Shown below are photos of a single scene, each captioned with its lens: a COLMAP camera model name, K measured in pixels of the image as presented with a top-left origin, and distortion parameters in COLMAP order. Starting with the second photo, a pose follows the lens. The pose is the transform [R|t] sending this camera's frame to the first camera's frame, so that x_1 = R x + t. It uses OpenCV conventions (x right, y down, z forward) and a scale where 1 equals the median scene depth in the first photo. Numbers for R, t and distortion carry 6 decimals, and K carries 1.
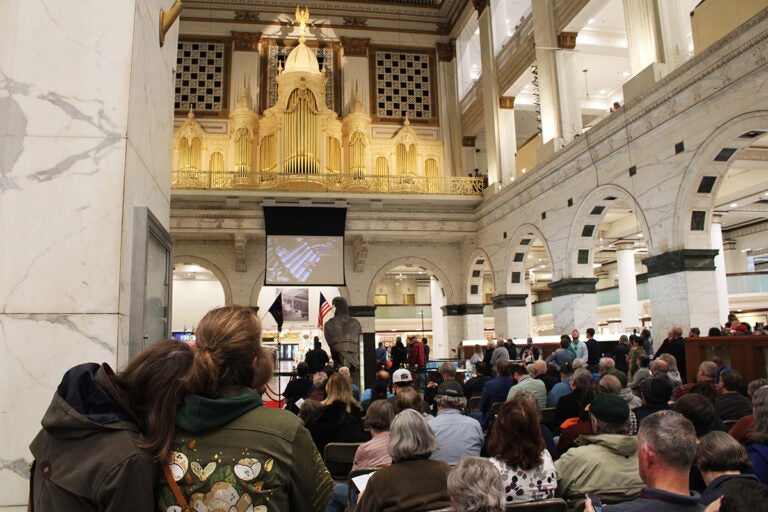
lens RADIAL K [[630.5, 0, 376.3], [0, 630.5, 256.5], [0, 0, 1]] dist [-0.162824, 0.132698]
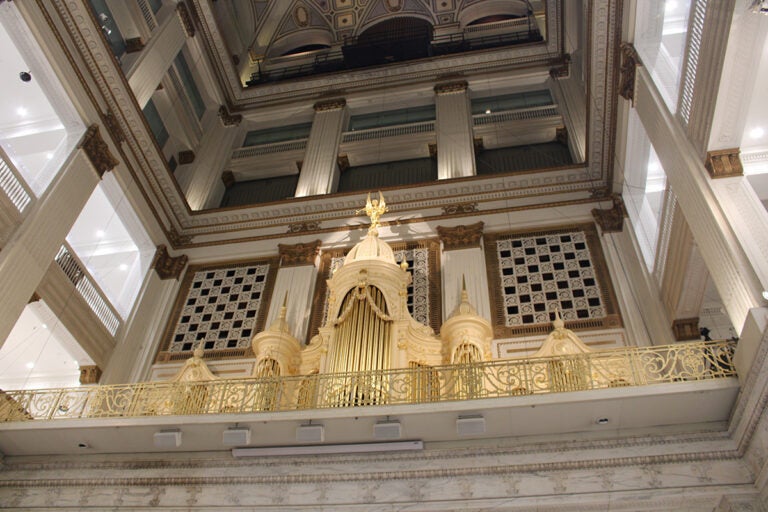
lens RADIAL K [[630.5, 0, 376.3], [0, 630.5, 256.5], [0, 0, 1]] dist [-0.162824, 0.132698]
pose [[0.929303, -0.208834, -0.304605, 0.080796], [-0.020023, 0.795073, -0.606183, 0.071834], [0.368775, 0.569427, 0.734682, 0.530905]]
